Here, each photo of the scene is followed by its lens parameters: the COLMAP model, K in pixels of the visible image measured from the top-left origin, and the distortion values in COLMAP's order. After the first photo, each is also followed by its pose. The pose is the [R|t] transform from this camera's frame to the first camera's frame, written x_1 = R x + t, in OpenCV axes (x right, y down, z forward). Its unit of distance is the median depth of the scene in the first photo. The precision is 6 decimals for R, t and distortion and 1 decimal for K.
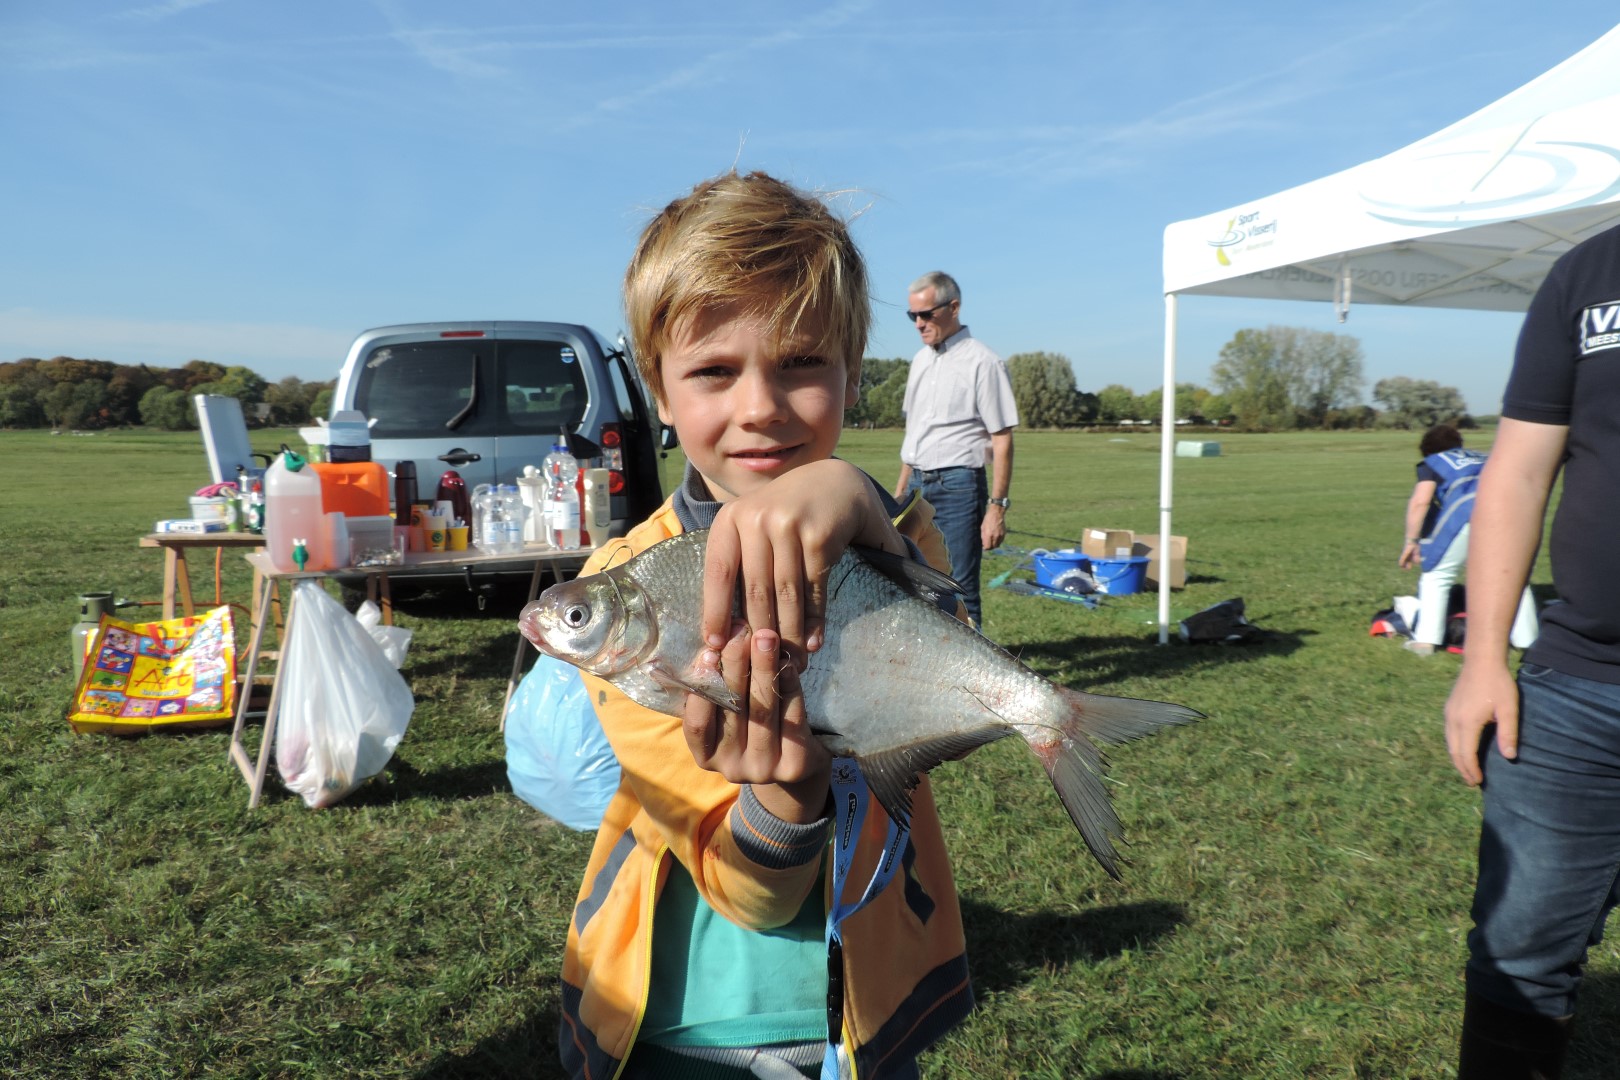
lens RADIAL K [[1148.5, 0, 810.8], [0, 1148.5, 538.3], [0, 0, 1]] dist [-0.017762, 0.001634]
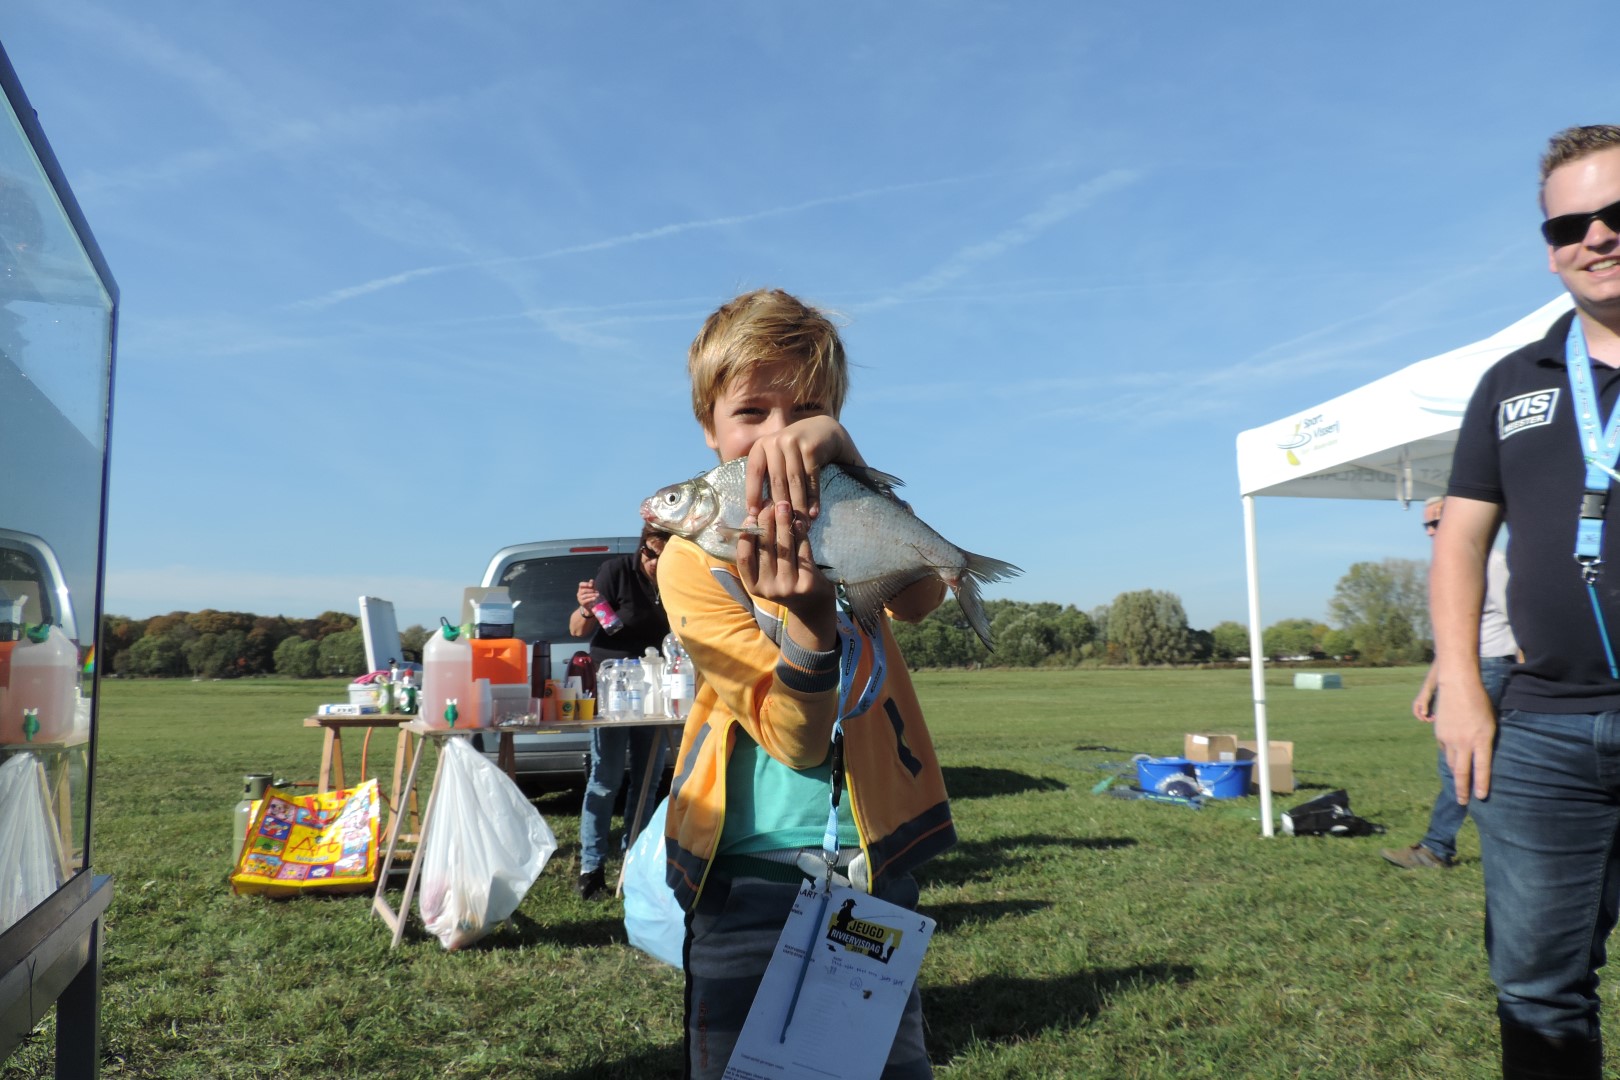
lens RADIAL K [[1148.5, 0, 812.6], [0, 1148.5, 540.4], [0, 0, 1]] dist [-0.017762, 0.001634]
pose [[0.995800, -0.021878, -0.088899, 0.012568], [0.002985, 0.978268, -0.207322, 0.072179], [0.091503, 0.206186, 0.974225, -0.093135]]
